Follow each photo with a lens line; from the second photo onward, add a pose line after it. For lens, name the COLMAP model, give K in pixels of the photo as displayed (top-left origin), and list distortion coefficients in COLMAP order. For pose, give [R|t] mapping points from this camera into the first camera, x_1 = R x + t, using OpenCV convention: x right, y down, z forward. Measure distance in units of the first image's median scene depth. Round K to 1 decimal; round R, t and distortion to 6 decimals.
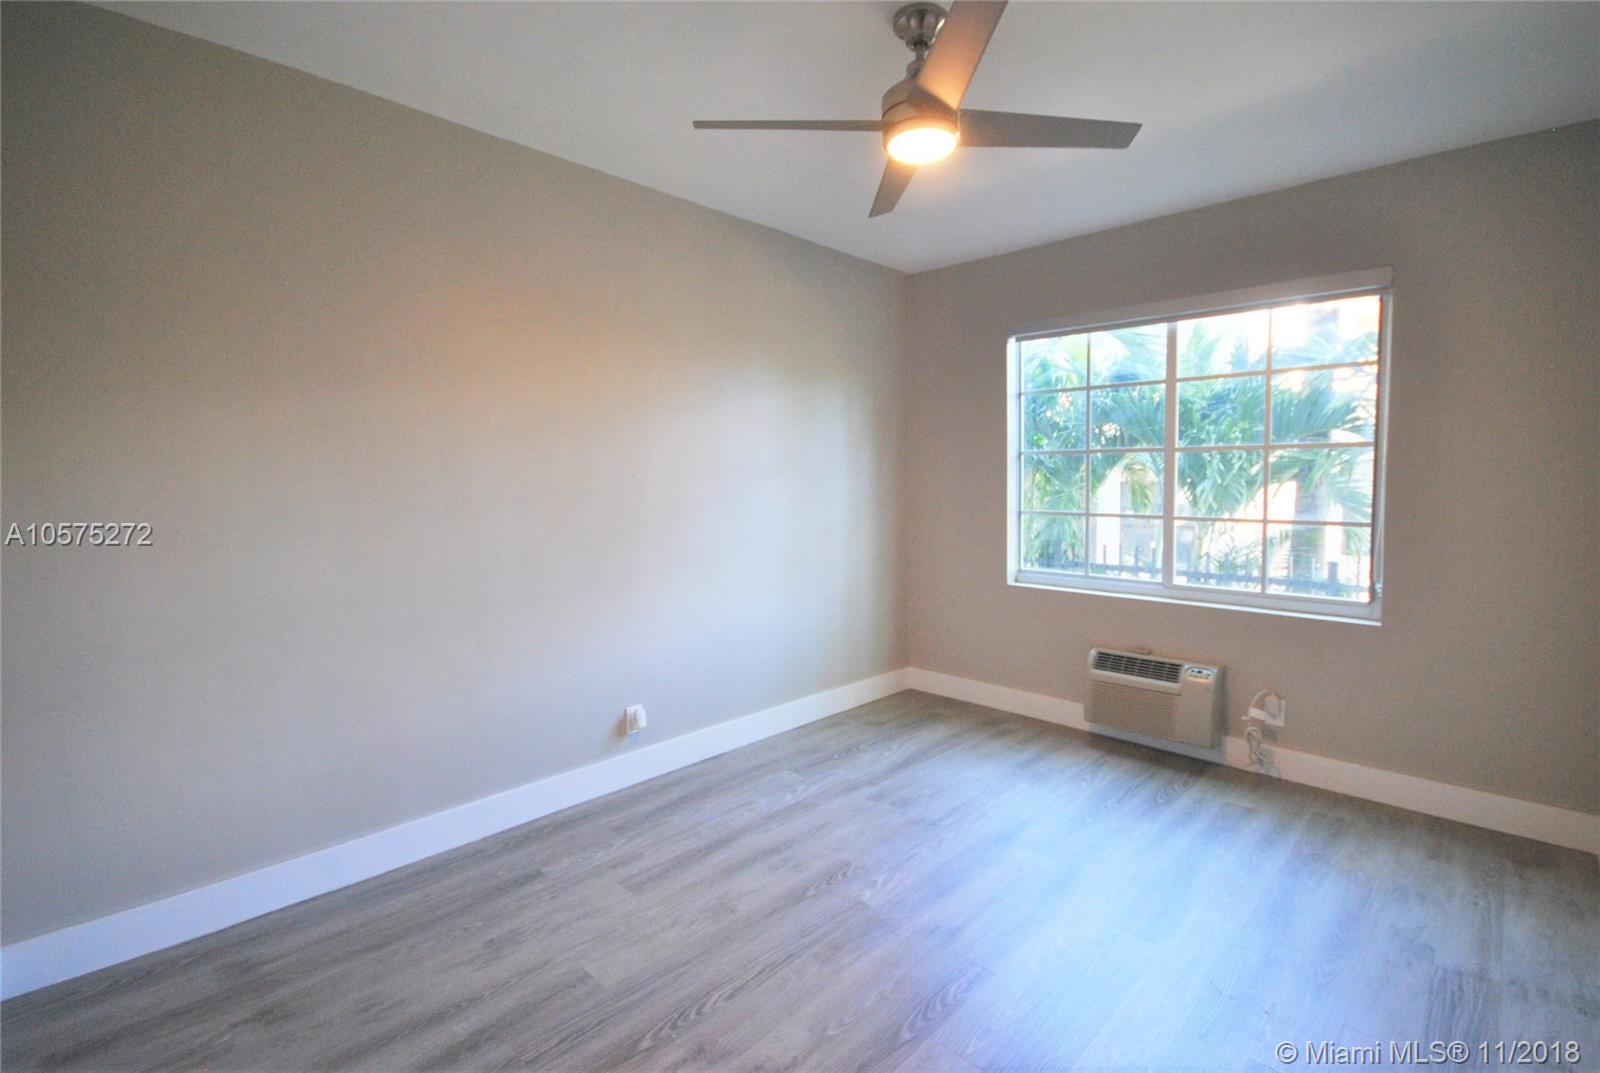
lens RADIAL K [[729.5, 0, 822.1], [0, 729.5, 530.9], [0, 0, 1]] dist [-0.001916, -0.000704]
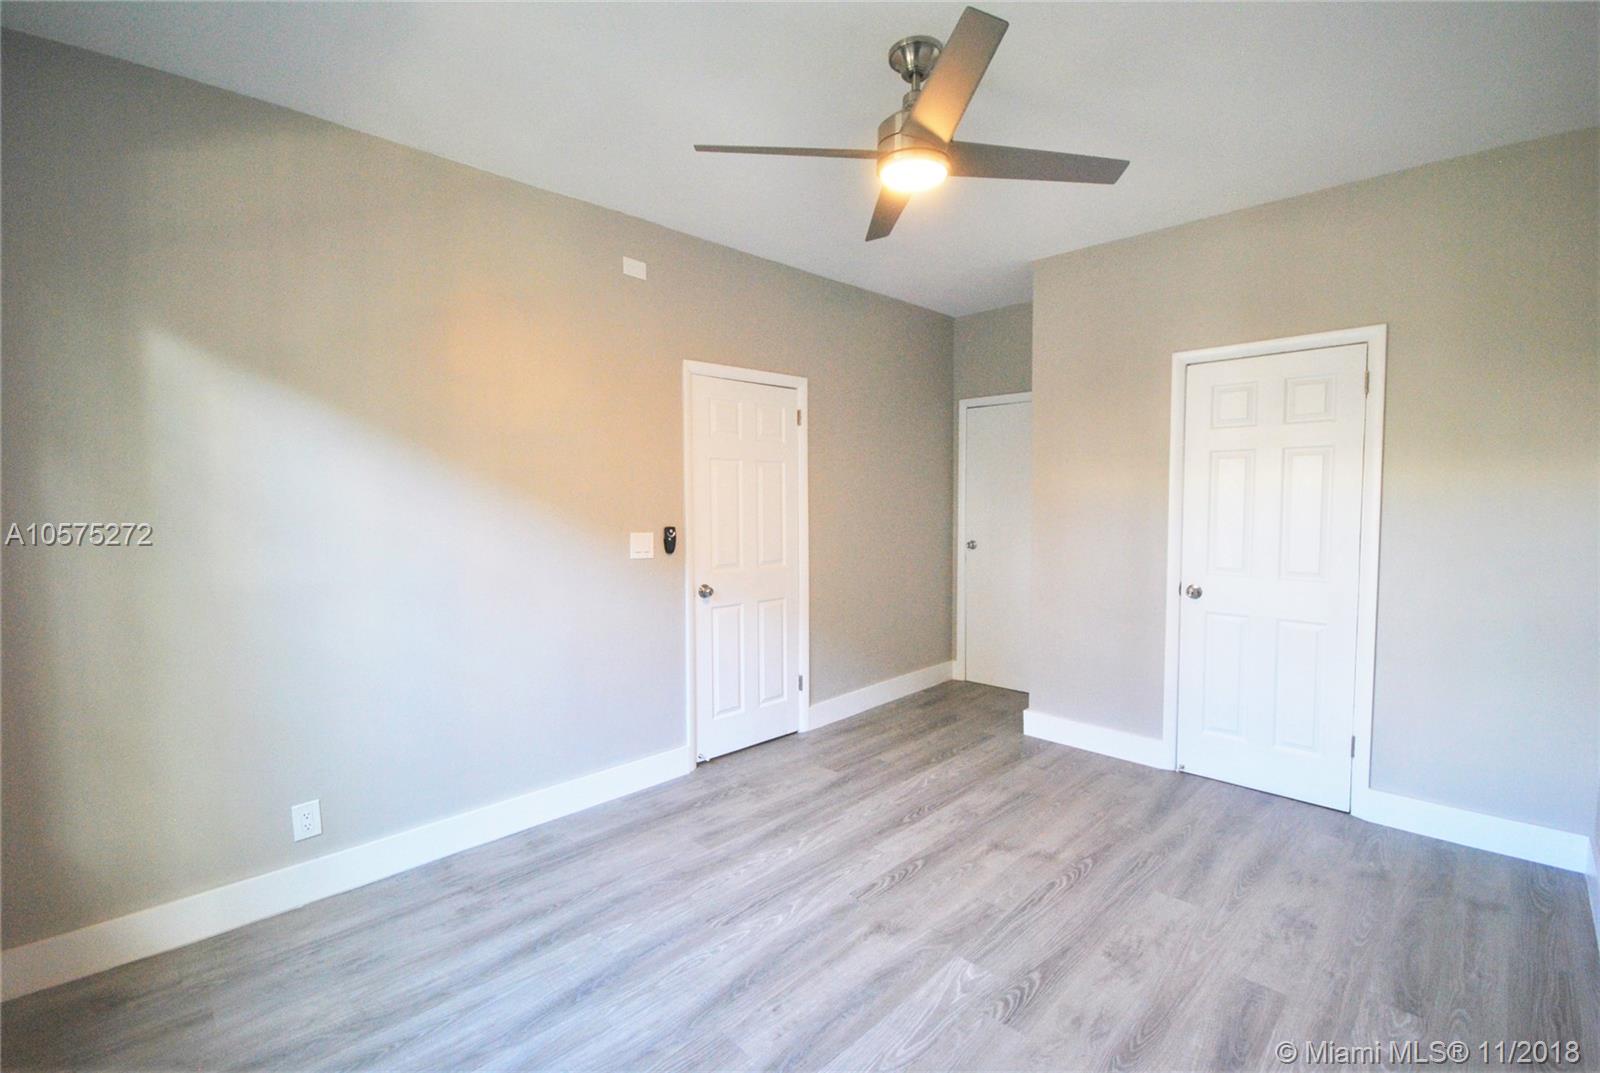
lens RADIAL K [[711.0, 0, 805.0], [0, 711.0, 530.1], [0, 0, 1]] dist [-0.010164, -0.000678]
pose [[-0.999758, 0.006871, 0.020918, 0.228121], [0.009349, 0.992641, 0.120734, -0.125214], [-0.019935, 0.120901, -0.992464, 1.714558]]
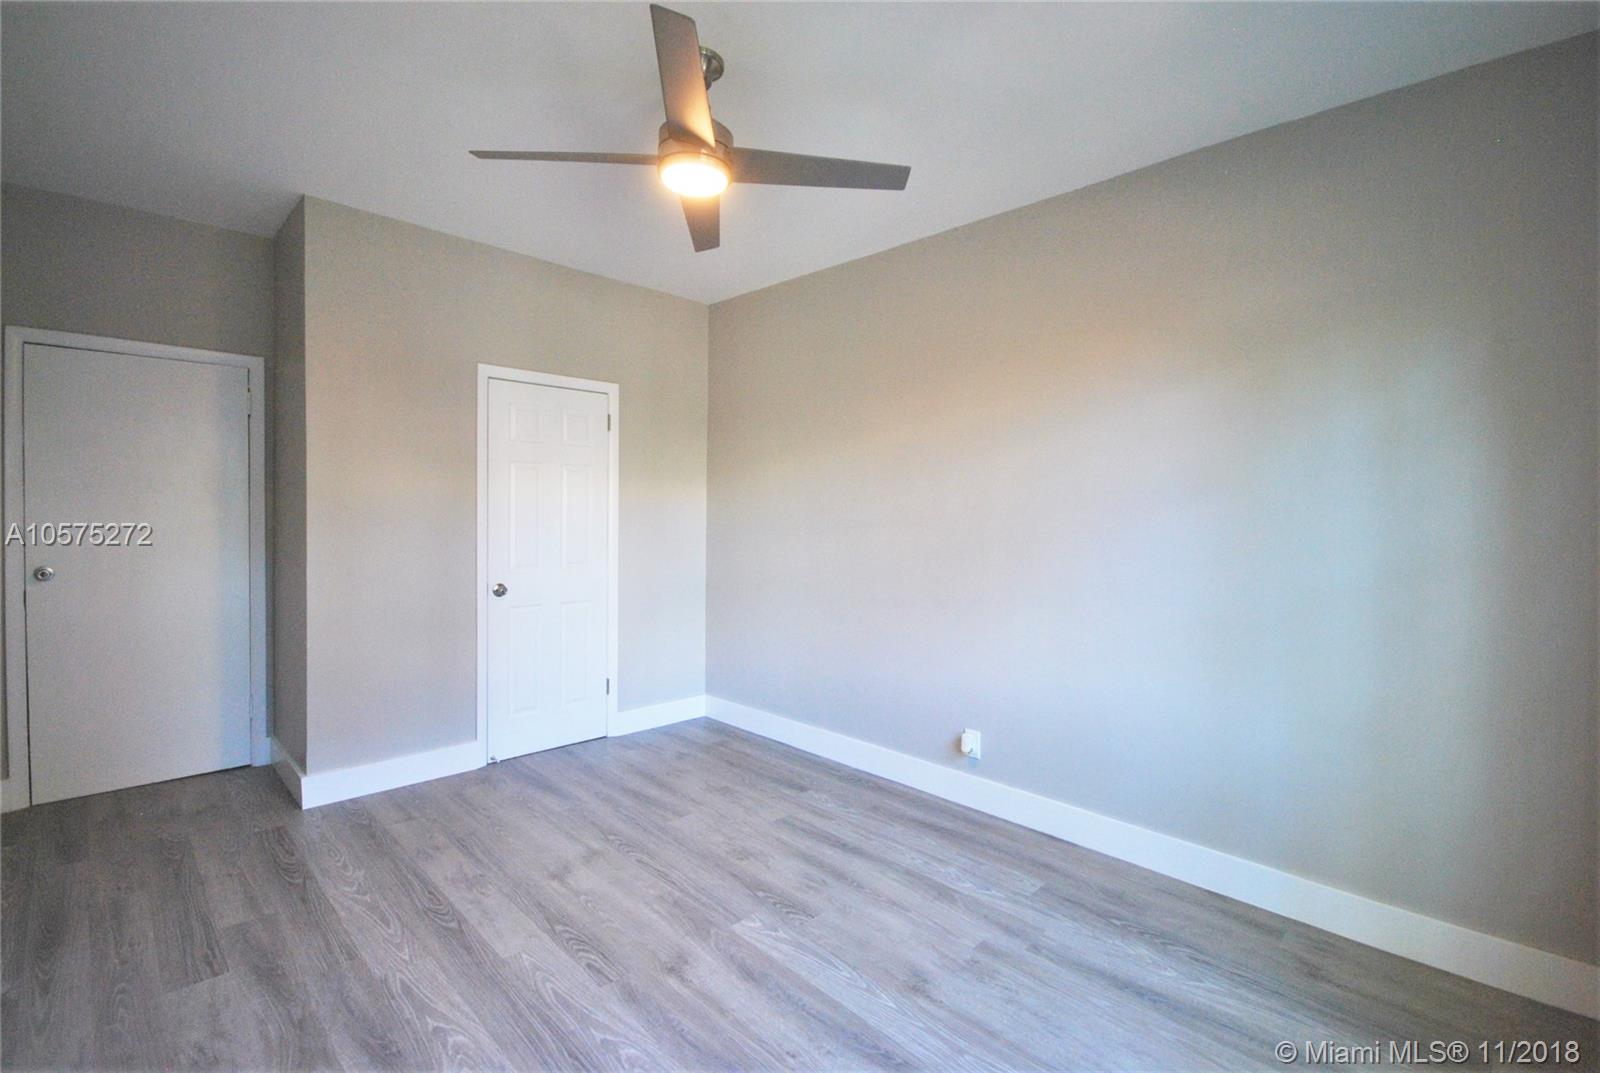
lens RADIAL K [[711.0, 0, 805.0], [0, 711.0, 530.1], [0, 0, 1]] dist [-0.010164, -0.000678]
pose [[-0.022360, 0.030956, -0.999271, 0.962536], [-0.090251, 0.995377, 0.032855, -0.065868], [0.995668, 0.090920, -0.019463, 1.002244]]
